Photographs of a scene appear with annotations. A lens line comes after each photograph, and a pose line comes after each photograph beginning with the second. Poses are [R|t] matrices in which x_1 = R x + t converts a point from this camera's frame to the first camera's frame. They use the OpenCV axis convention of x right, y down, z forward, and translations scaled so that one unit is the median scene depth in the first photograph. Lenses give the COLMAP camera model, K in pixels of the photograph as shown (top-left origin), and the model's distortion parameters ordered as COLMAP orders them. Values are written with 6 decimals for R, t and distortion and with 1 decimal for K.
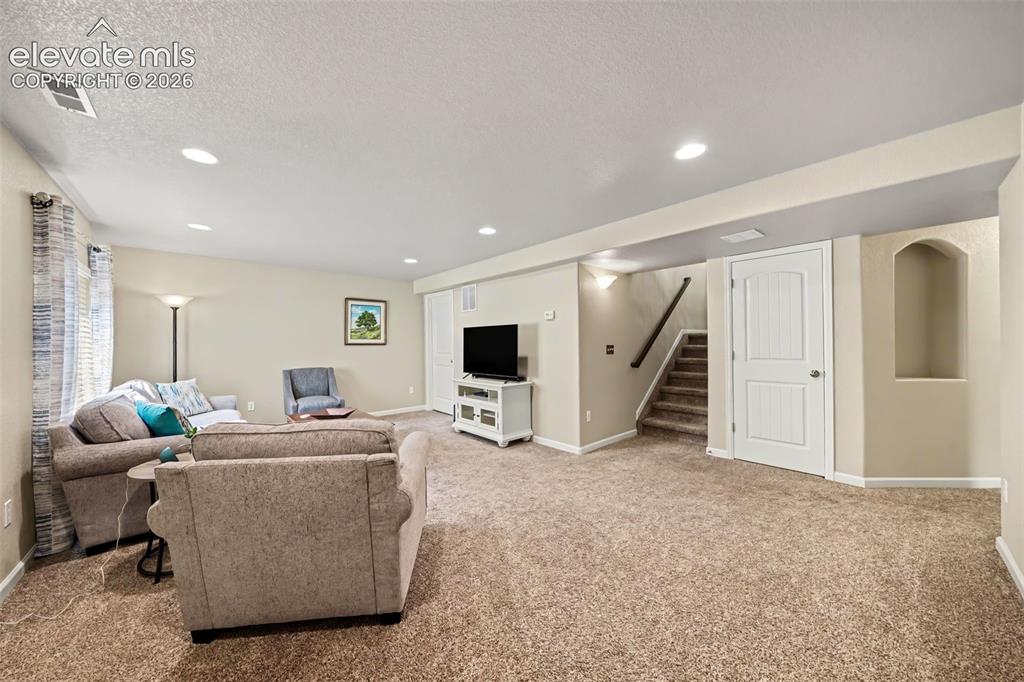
lens RADIAL K [[352.5, 0, 512.0], [0, 352.5, 341.0], [0, 0, 1]] dist [-0.000538, -0.000011]
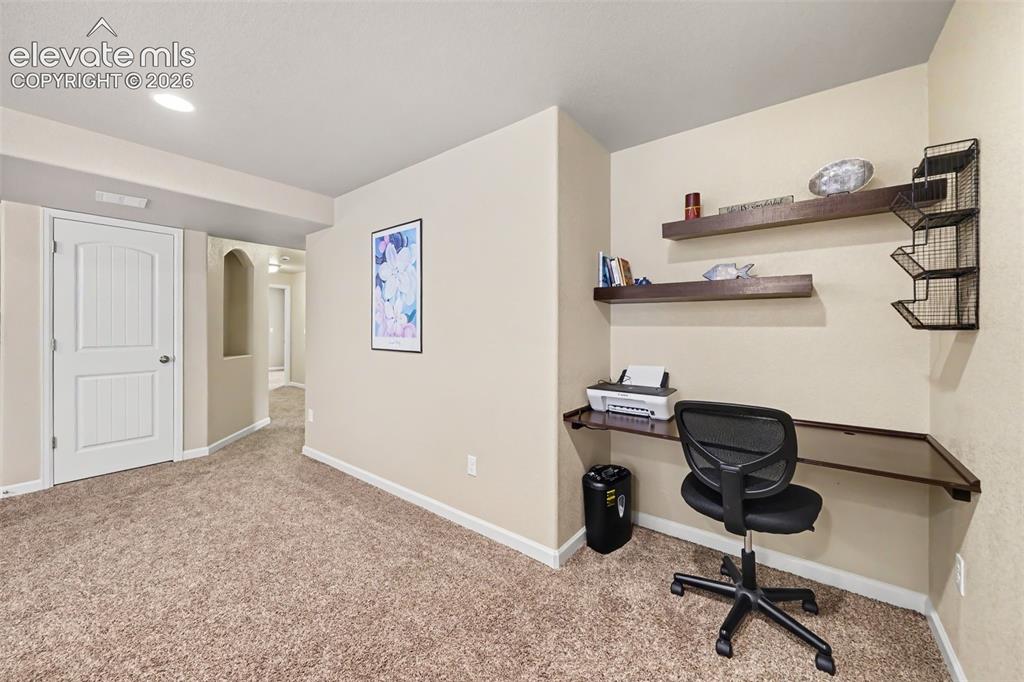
lens RADIAL K [[359.8, 0, 511.6], [0, 359.8, 326.3], [0, 0, 1]] dist [-0.000129, 0.000004]
pose [[-0.144572, 0.009596, 0.989448, -0.297416], [-0.005300, 0.999931, -0.010472, 0.005767], [-0.989480, -0.006758, -0.144511, 0.196907]]
